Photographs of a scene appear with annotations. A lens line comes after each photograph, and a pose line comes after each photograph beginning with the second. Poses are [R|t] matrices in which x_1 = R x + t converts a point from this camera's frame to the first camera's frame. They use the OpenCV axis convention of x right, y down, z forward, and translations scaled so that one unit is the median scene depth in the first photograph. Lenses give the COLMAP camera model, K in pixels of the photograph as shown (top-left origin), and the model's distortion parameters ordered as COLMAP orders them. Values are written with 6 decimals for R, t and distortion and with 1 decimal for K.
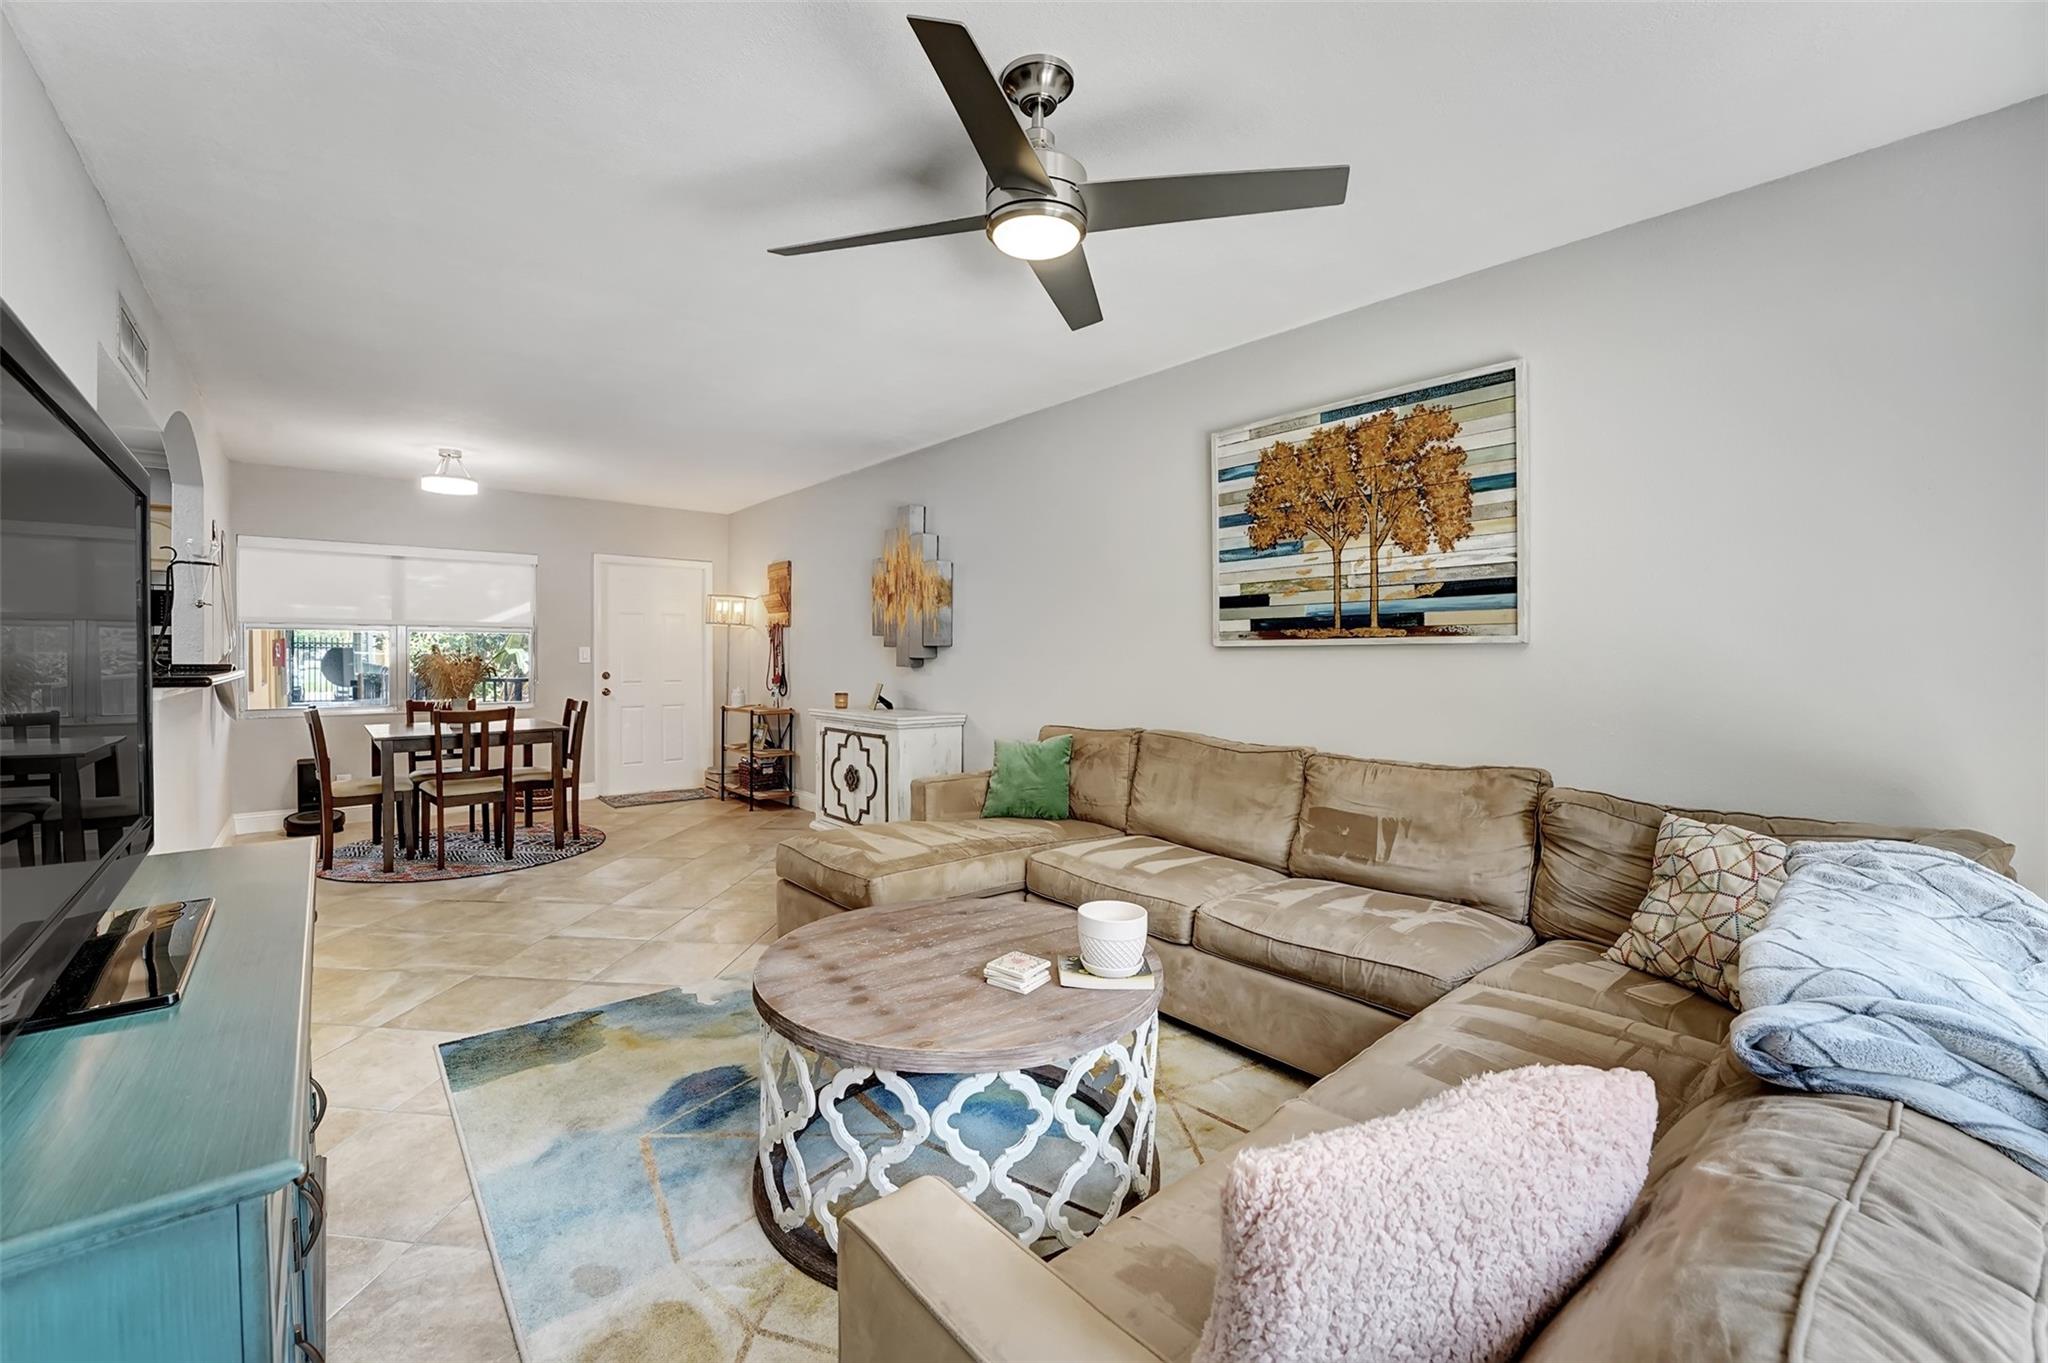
lens RADIAL K [[845.2, 0, 1020.2], [0, 845.2, 676.7], [0, 0, 1]] dist [-0.029979, 0.004088]
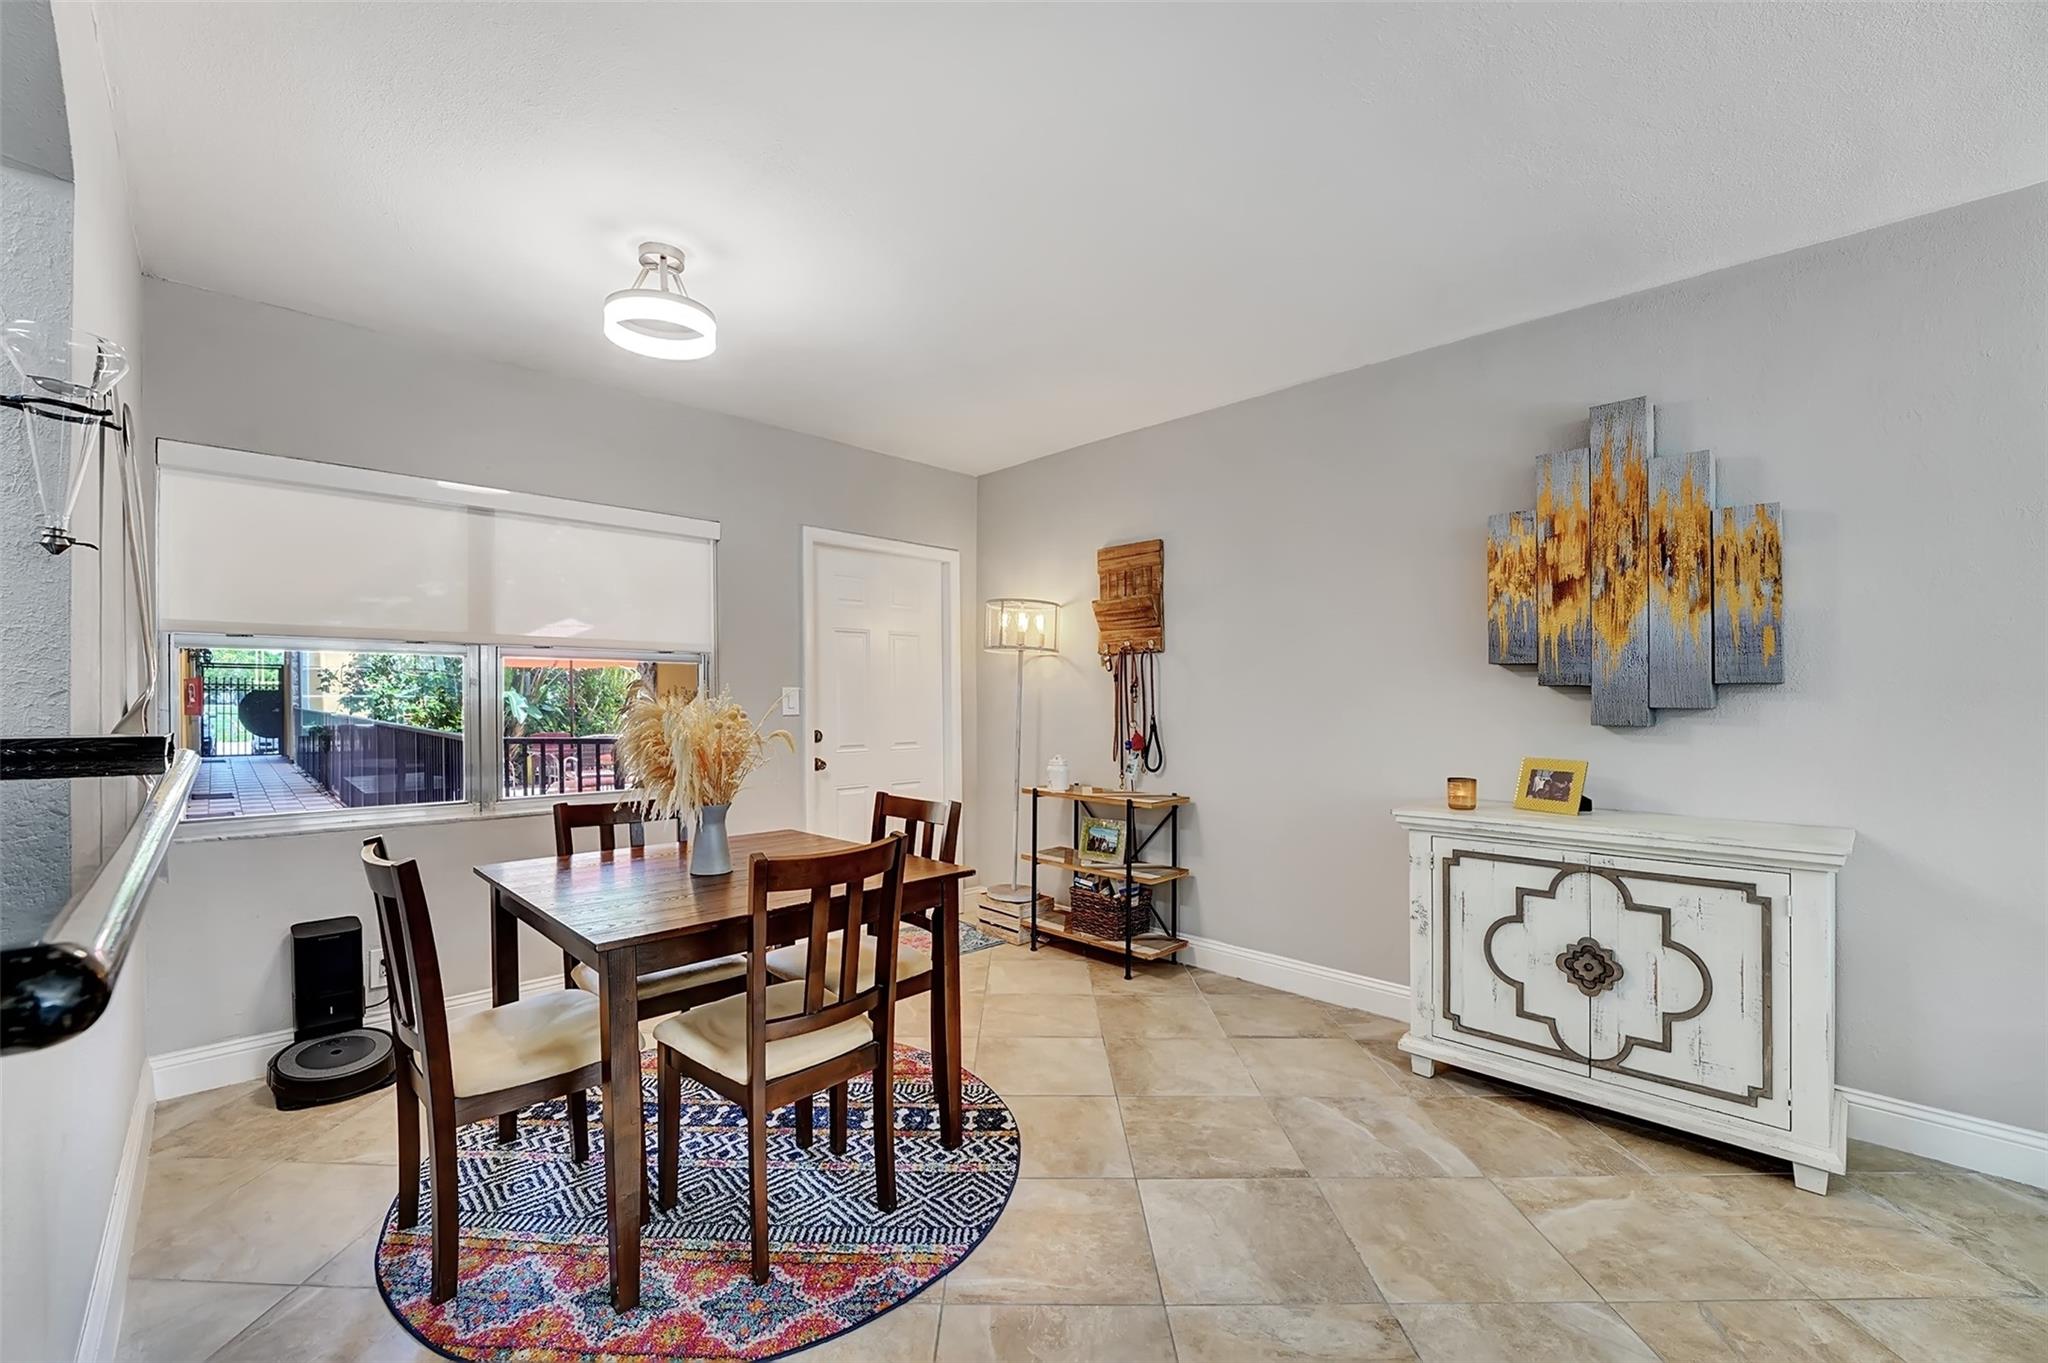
lens RADIAL K [[845.2, 0, 1023.0], [0, 845.2, 683.2], [0, 0, 1]] dist [-0.029979, 0.004088]
pose [[0.997438, -0.000335, 0.071530, -0.784208], [0.003369, 0.999099, -0.042297, -0.025331], [-0.071452, 0.042429, 0.996541, 0.802151]]
